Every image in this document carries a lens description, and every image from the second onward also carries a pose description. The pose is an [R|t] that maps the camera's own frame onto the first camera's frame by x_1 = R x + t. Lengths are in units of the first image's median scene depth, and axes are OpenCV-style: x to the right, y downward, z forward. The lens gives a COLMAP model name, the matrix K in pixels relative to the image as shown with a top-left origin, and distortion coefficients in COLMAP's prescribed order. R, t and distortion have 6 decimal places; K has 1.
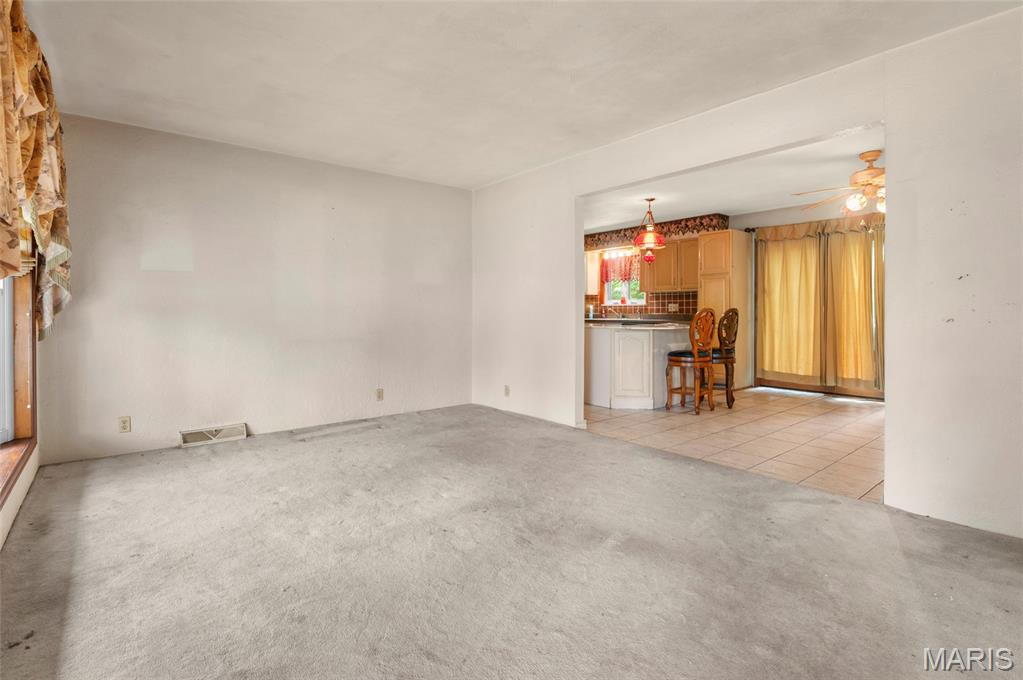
lens RADIAL K [[473.4, 0, 472.0], [0, 473.4, 310.2], [0, 0, 1]] dist [-0.002293, -0.000612]
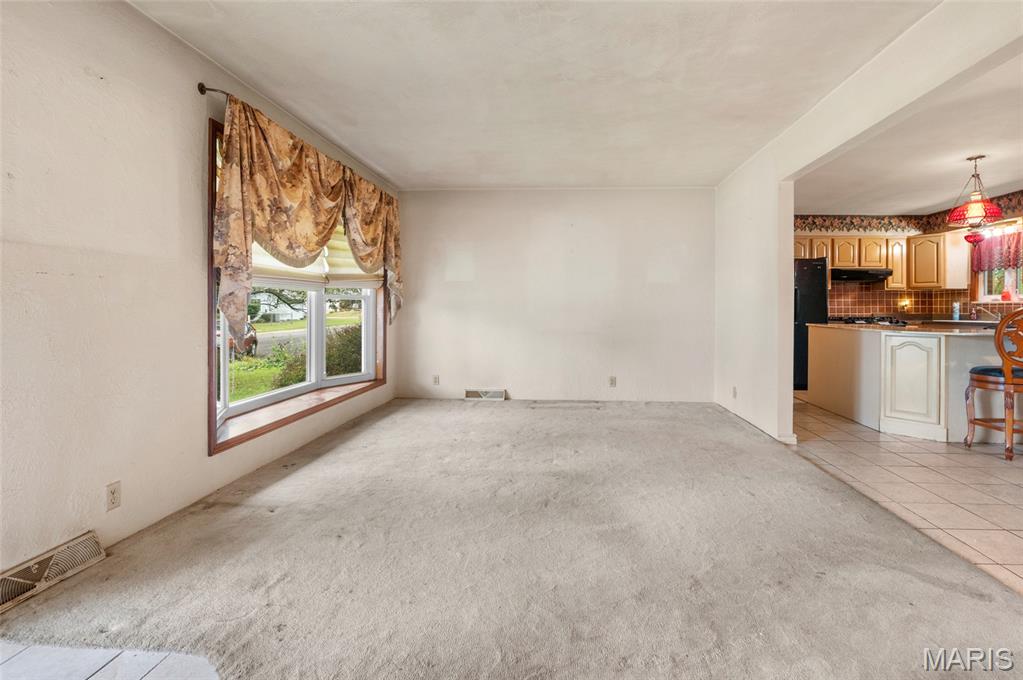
lens RADIAL K [[445.3, 0, 546.3], [0, 445.3, 307.7], [0, 0, 1]] dist [-0.001518, -0.000383]
pose [[0.769332, 0.002278, -0.638845, 0.402807], [-0.003095, 0.999995, -0.000161, -0.001206], [0.638841, 0.002101, 0.769336, 0.069721]]
